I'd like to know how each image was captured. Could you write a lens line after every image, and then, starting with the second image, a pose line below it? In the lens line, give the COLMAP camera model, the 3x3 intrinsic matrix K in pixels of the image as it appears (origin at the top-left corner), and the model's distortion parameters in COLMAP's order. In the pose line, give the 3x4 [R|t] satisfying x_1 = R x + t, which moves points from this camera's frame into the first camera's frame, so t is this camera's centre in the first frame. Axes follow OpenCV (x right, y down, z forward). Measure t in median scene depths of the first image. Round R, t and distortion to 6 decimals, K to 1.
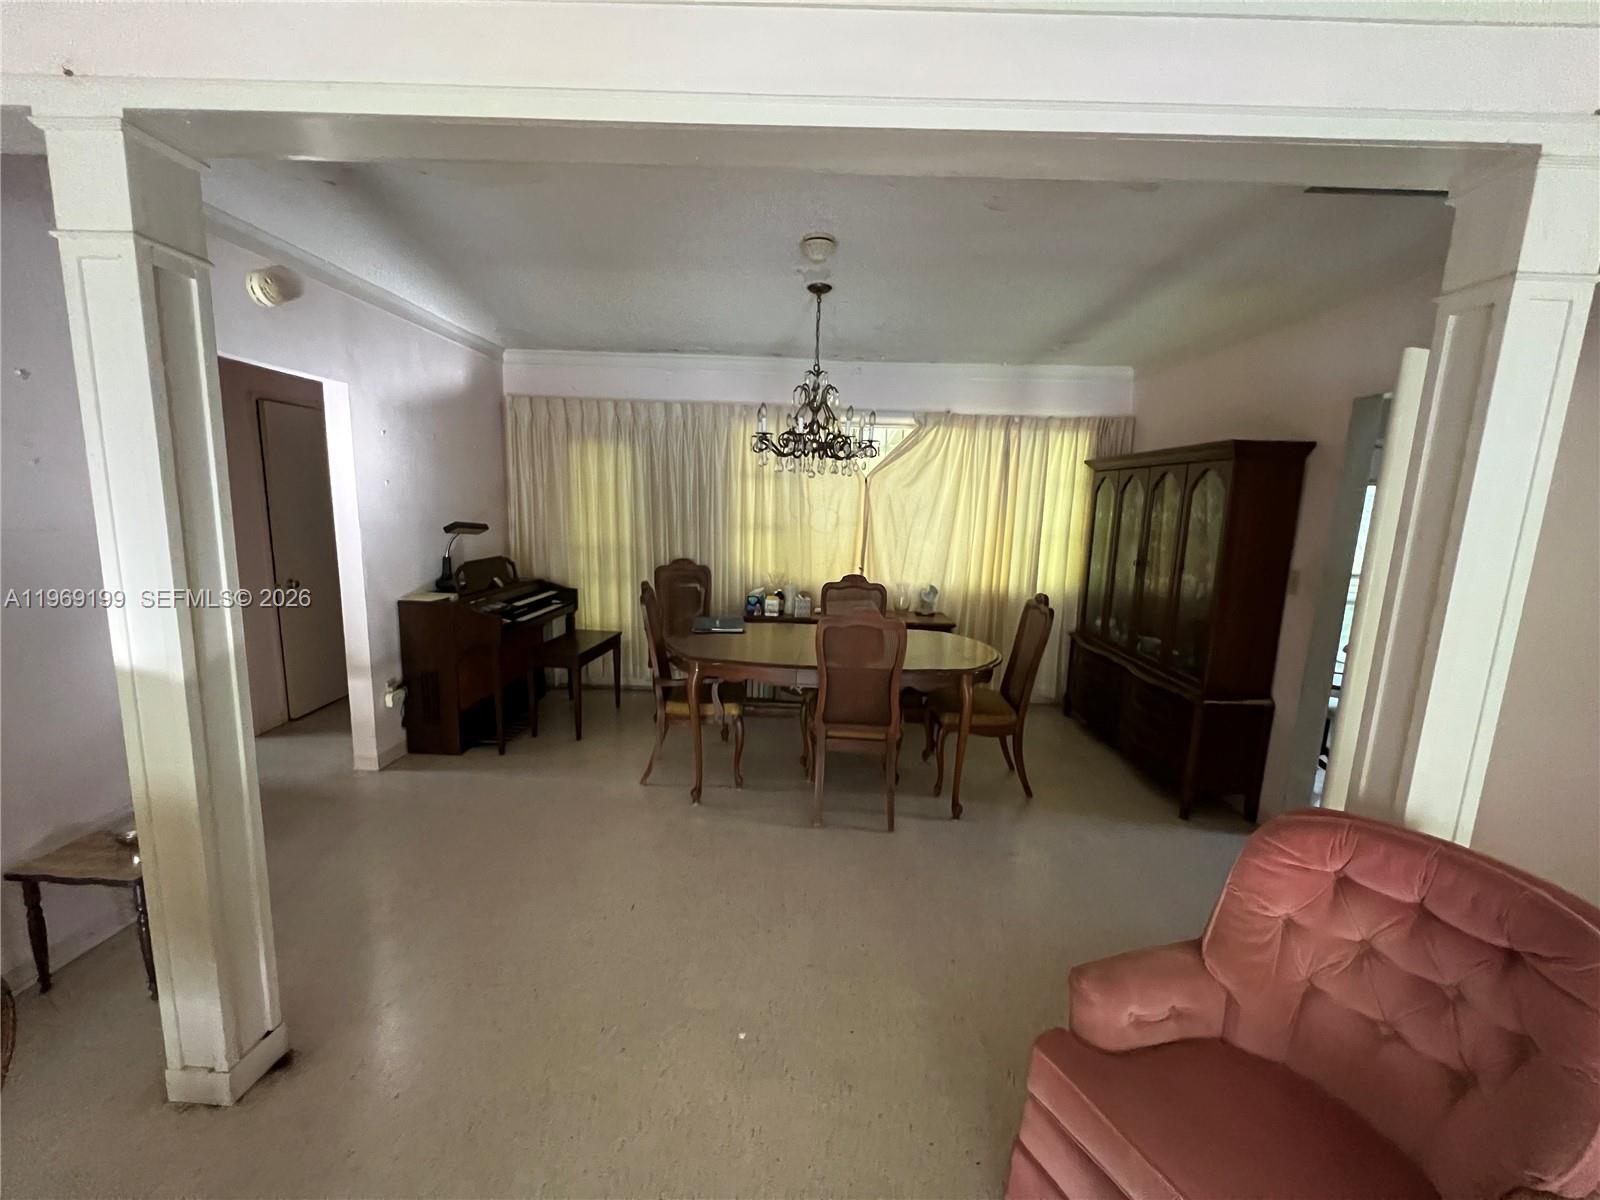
lens RADIAL K [[642.8, 0, 806.8], [0, 642.8, 606.9], [0, 0, 1]] dist [-0.000838, -0.001042]
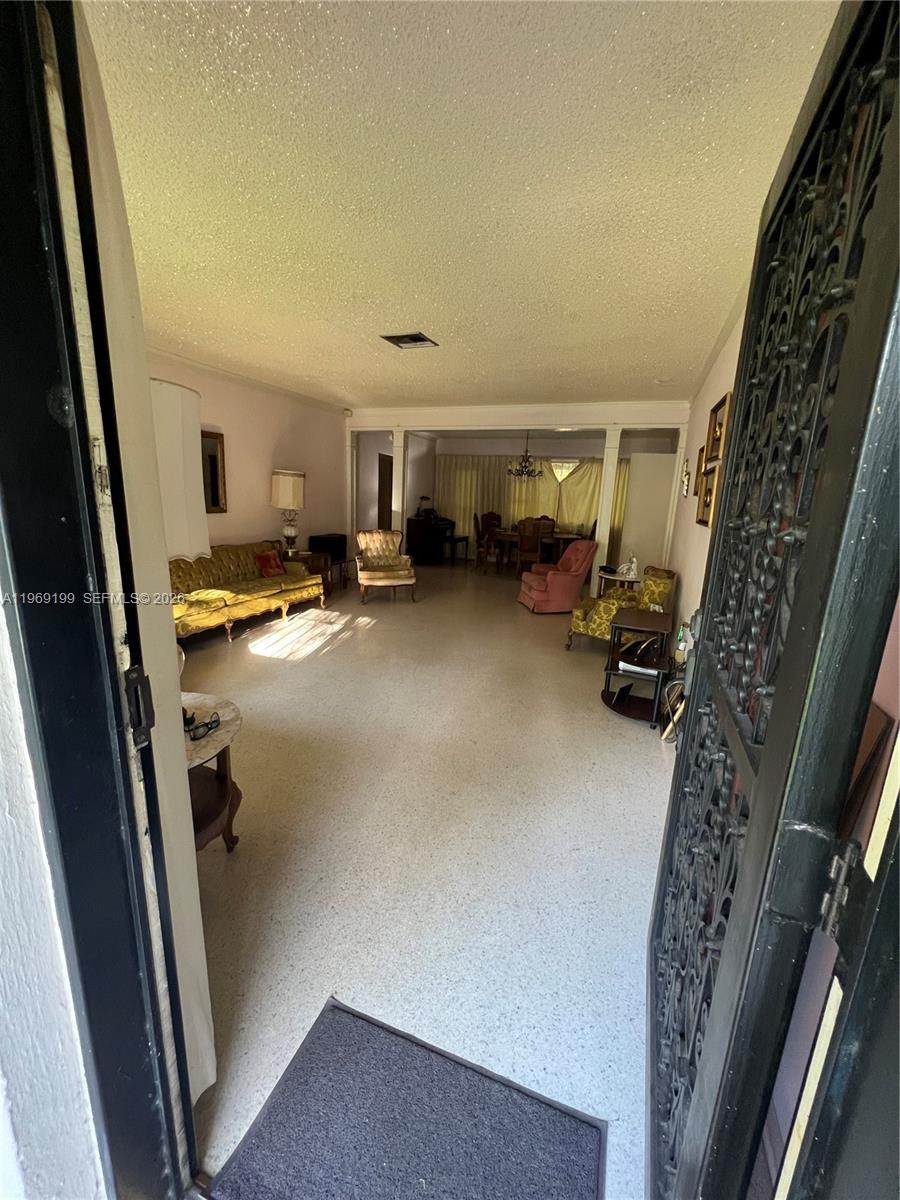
lens RADIAL K [[482.1, 0, 441.6], [0, 482.1, 602.1], [0, 0, 1]] dist [-0.000838, -0.001042]
pose [[0.936506, 0.079962, -0.341414, 0.480050], [-0.066648, 0.996494, 0.050572, 0.306934], [0.344260, -0.024607, 0.938552, -1.442980]]
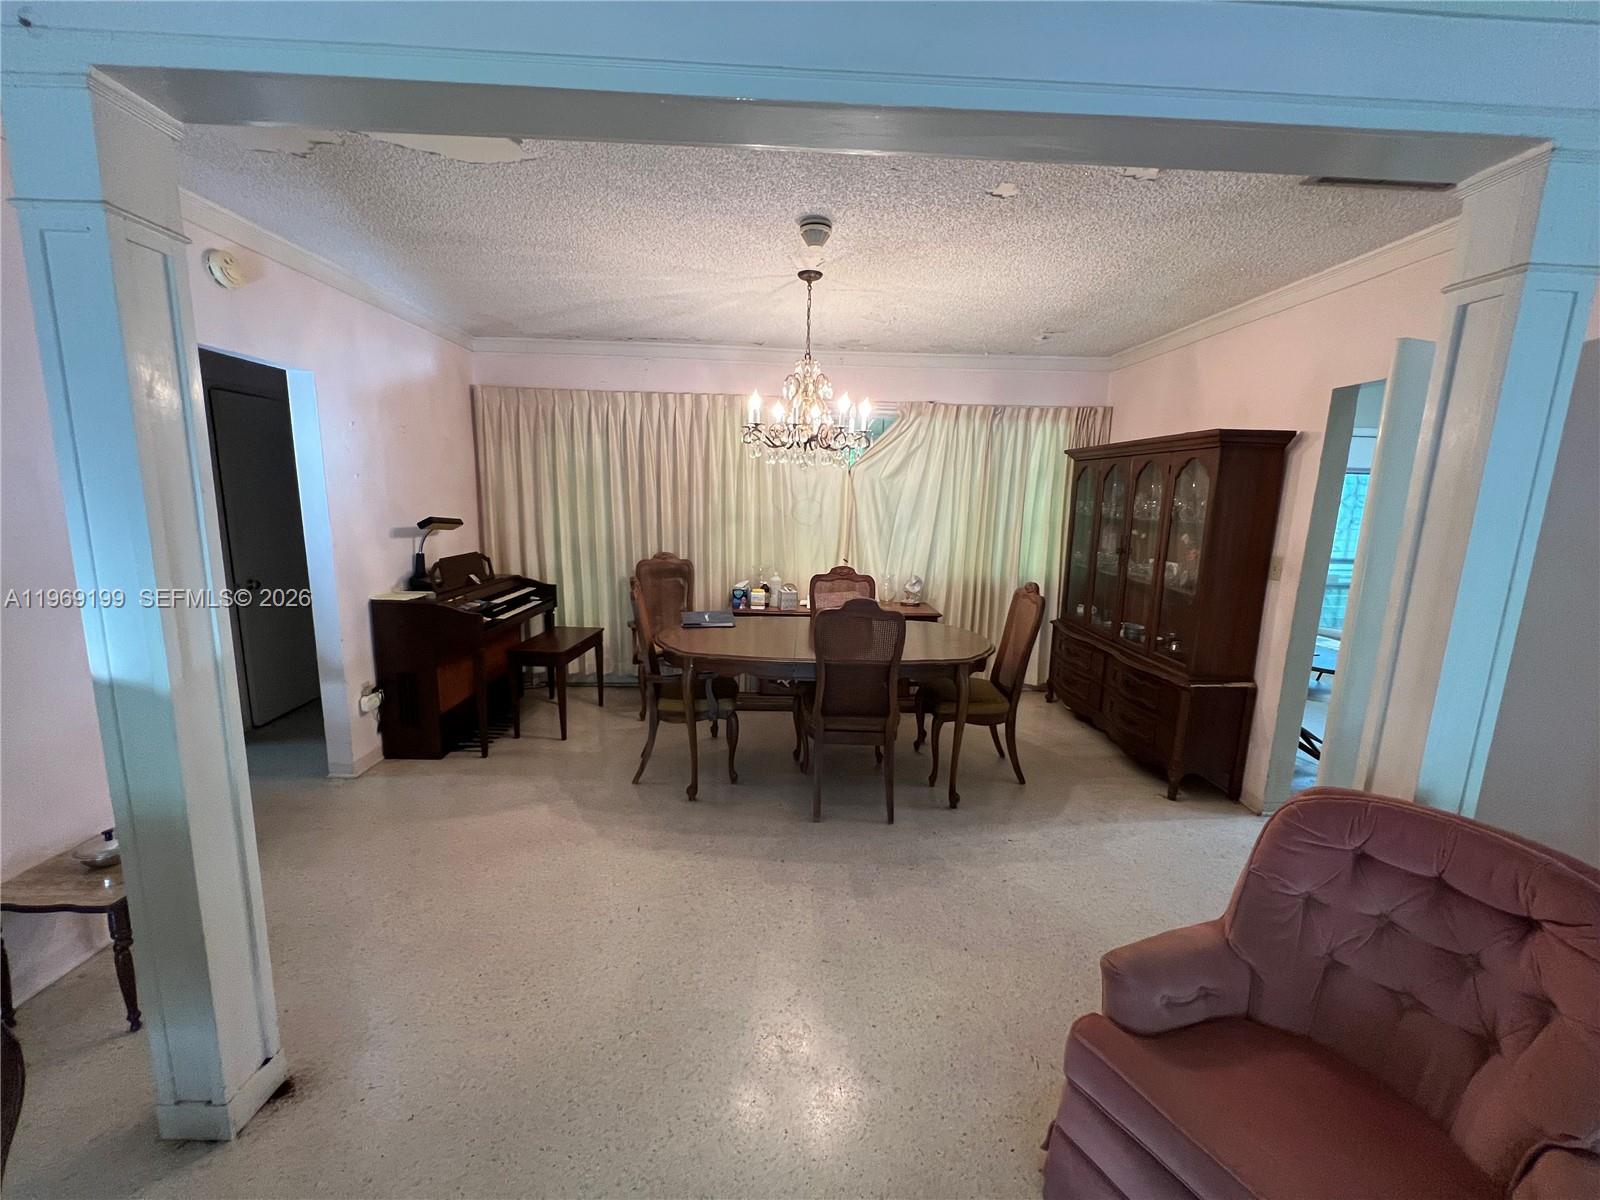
lens RADIAL K [[642.8, 0, 803.6], [0, 642.8, 607.9], [0, 0, 1]] dist [-0.000838, -0.001042]
pose [[0.998372, -0.017444, 0.054310, -0.049879], [0.016681, 0.999756, 0.014473, -0.001467], [-0.054549, -0.013544, 0.998419, 0.011903]]
